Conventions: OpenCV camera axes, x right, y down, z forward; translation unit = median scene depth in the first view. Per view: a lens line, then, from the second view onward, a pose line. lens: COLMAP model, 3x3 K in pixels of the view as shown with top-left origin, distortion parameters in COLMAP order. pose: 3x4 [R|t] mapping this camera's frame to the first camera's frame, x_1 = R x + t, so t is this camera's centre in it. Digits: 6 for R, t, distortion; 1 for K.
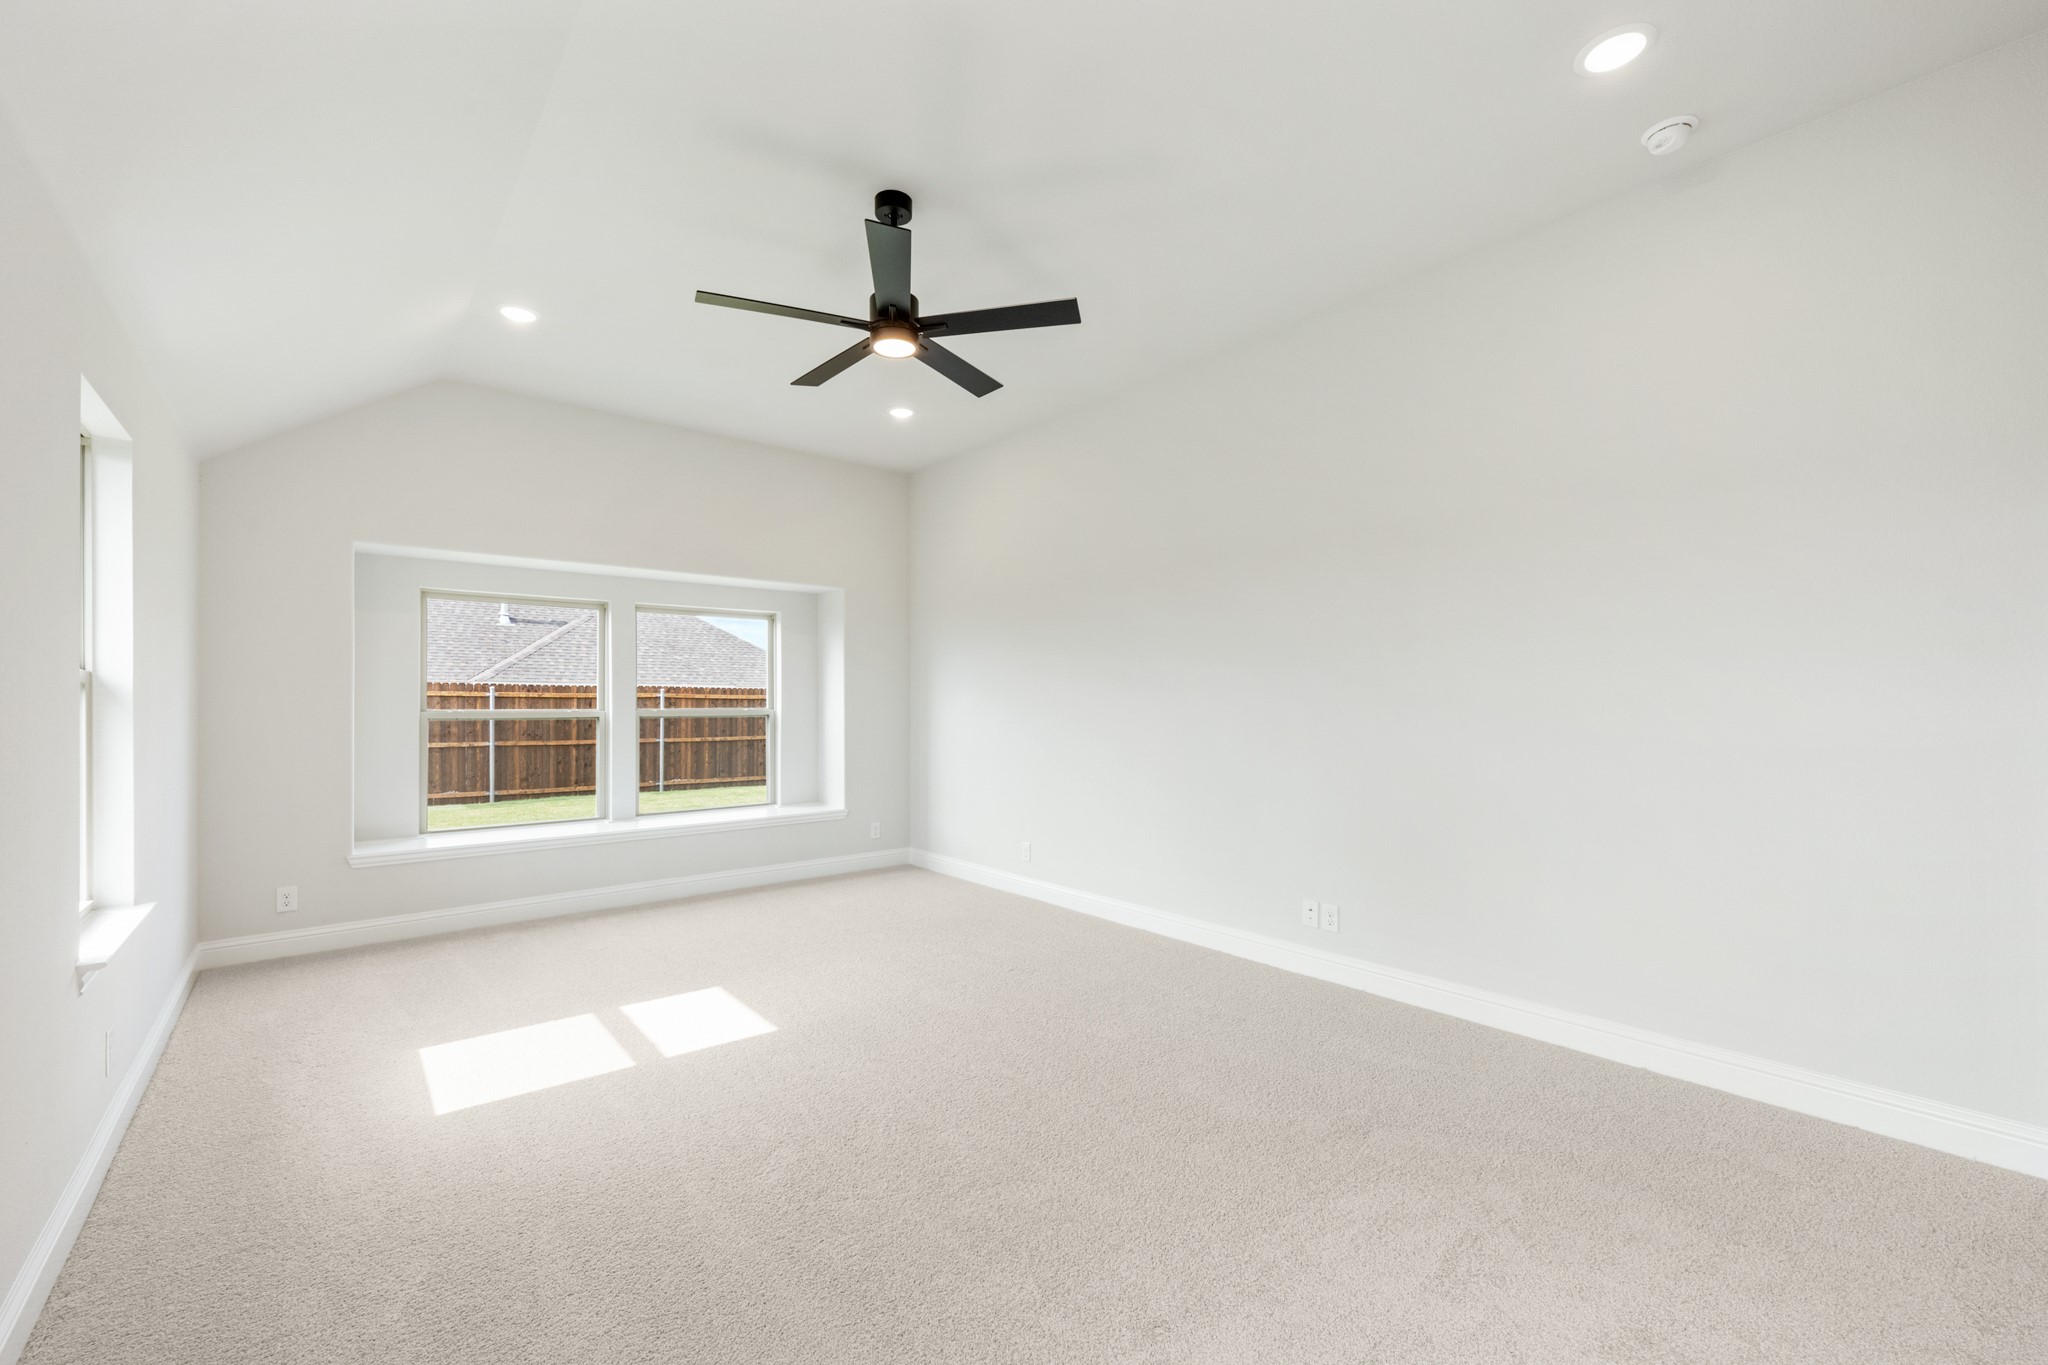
lens RADIAL K [[834.7, 0, 1024.0], [0, 834.7, 682.5], [0, 0, 1]] dist [0.001585, -0.000407]
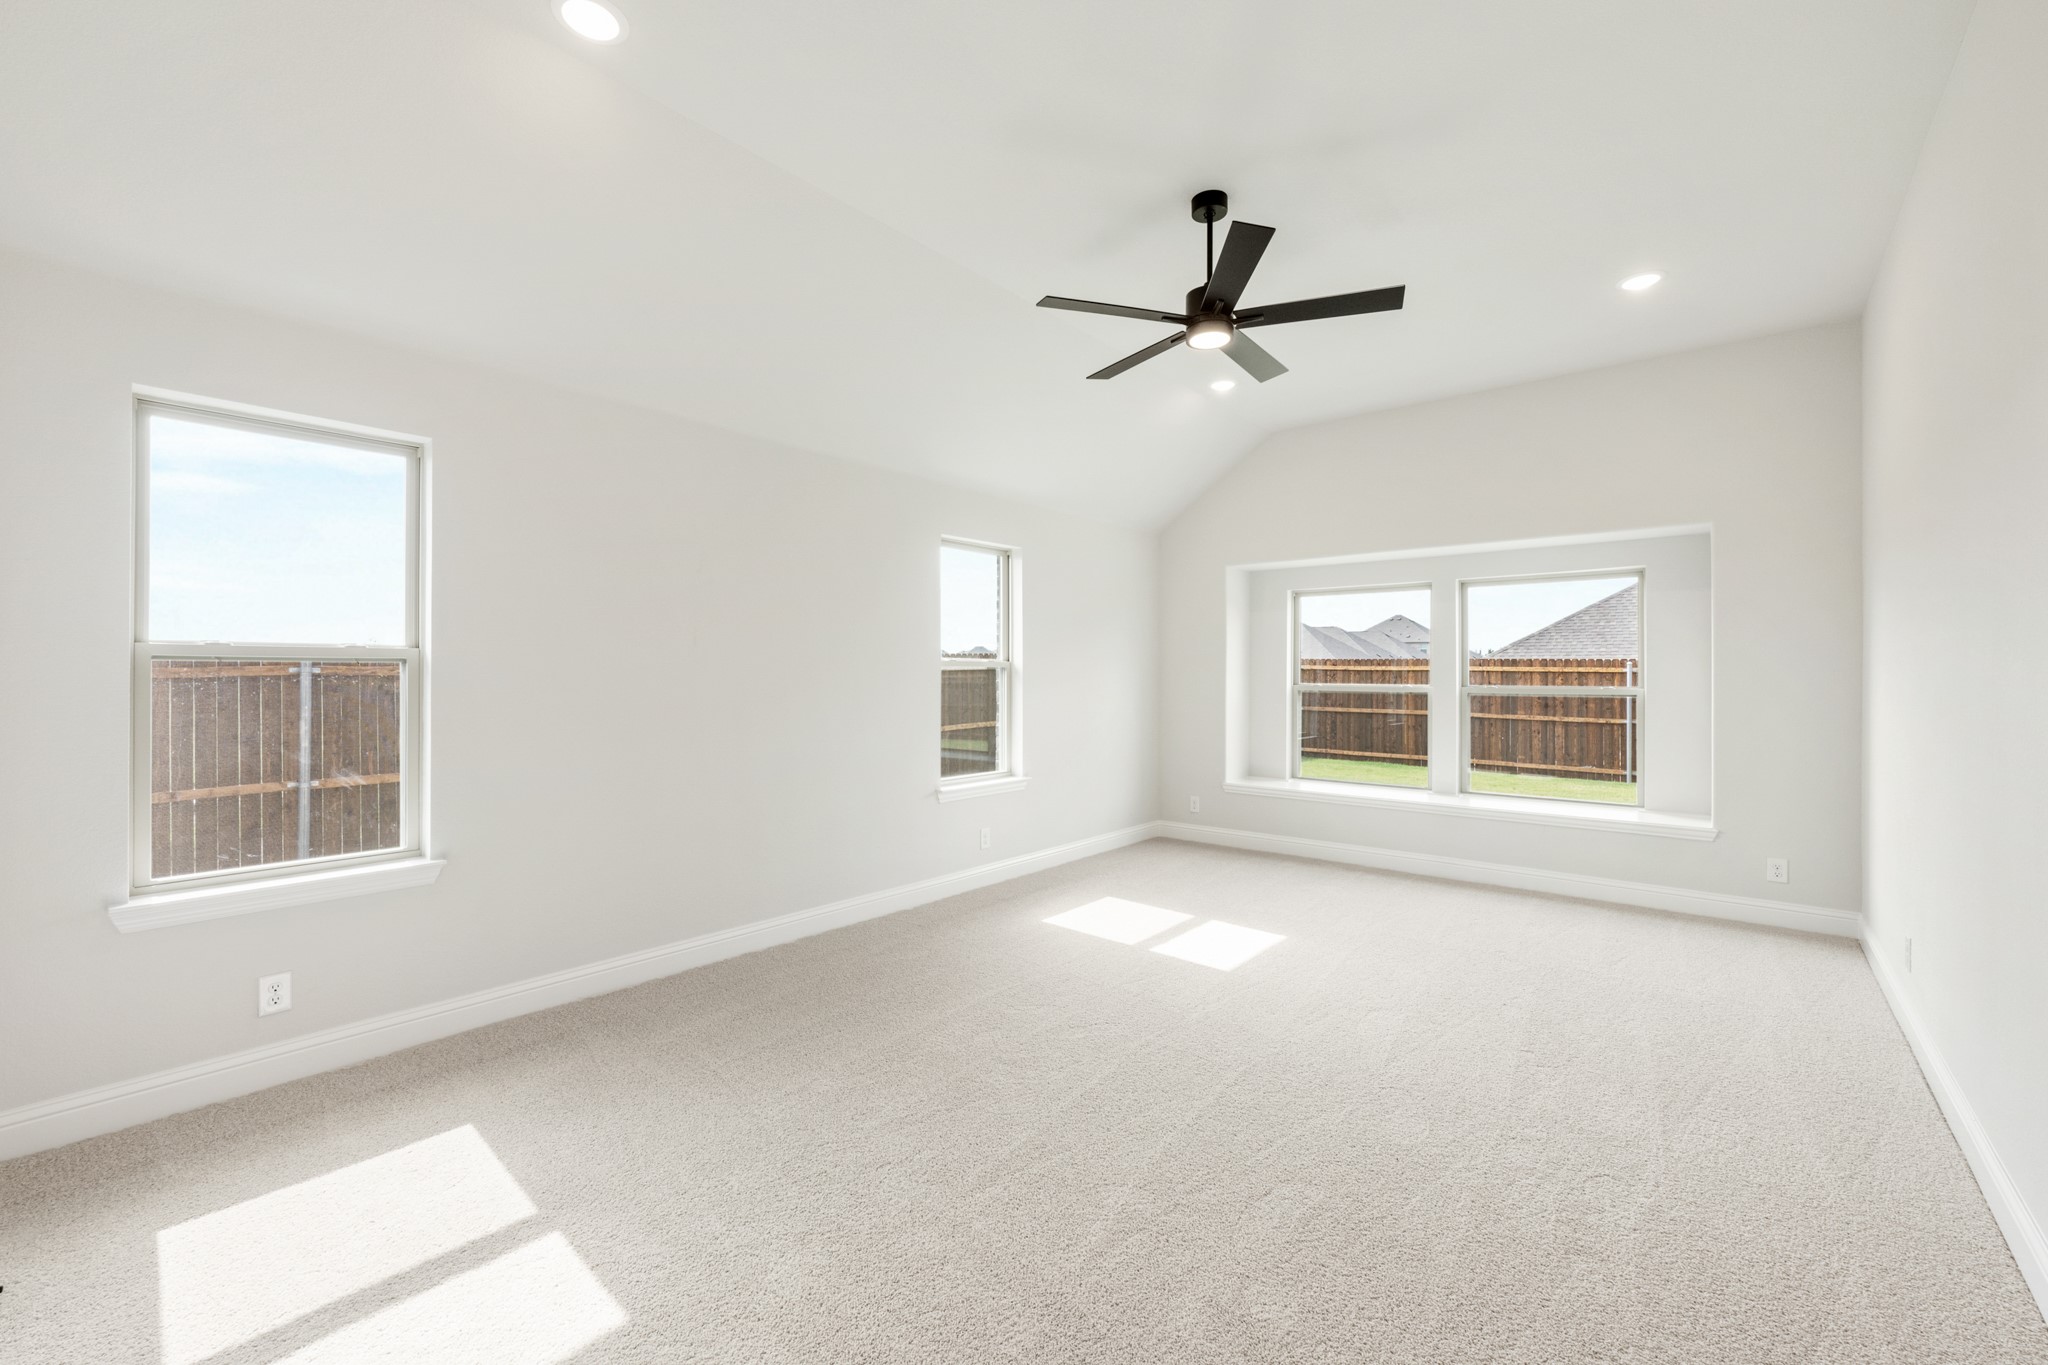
lens RADIAL K [[834.7, 0, 1024.0], [0, 834.7, 682.5], [0, 0, 1]] dist [0.001585, -0.000407]
pose [[0.143061, 0.007359, -0.989687, 0.410464], [0.020283, 0.999741, 0.010365, 0.006945], [0.989506, -0.021557, 0.142874, 0.312127]]
